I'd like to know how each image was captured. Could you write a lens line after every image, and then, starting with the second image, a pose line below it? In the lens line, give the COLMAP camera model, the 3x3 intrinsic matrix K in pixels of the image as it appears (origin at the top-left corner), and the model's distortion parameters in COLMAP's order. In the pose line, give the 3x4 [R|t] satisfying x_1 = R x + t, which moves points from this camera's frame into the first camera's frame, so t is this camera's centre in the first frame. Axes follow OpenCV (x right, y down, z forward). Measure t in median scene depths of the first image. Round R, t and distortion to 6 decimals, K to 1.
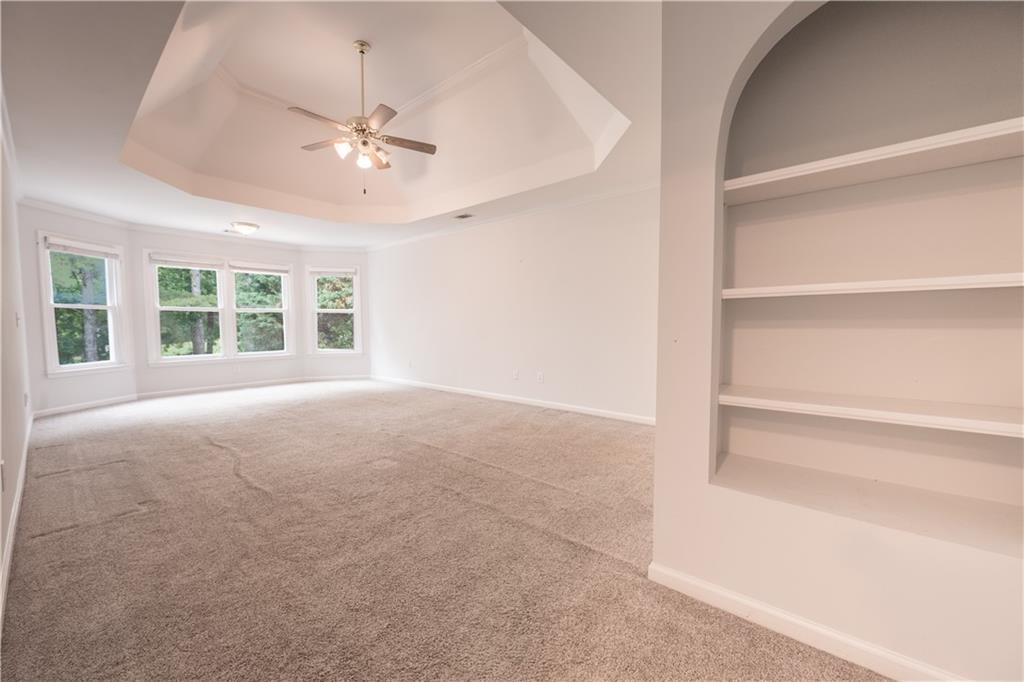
lens RADIAL K [[399.3, 0, 505.5], [0, 399.3, 339.6], [0, 0, 1]] dist [0.000201, -0.000606]
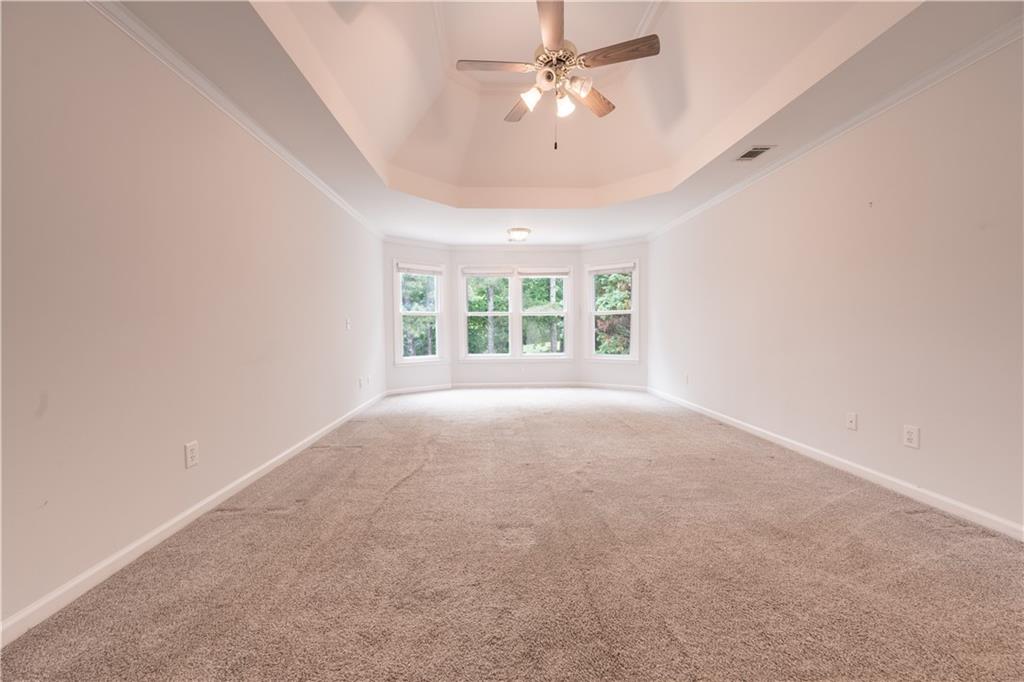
lens RADIAL K [[399.3, 0, 506.9], [0, 399.3, 343.3], [0, 0, 1]] dist [0.000201, -0.000606]
pose [[0.695903, 0.026675, -0.717640, 0.080512], [-0.024882, 0.999606, 0.013028, -0.009828], [0.717705, 0.008790, 0.696292, 0.283693]]
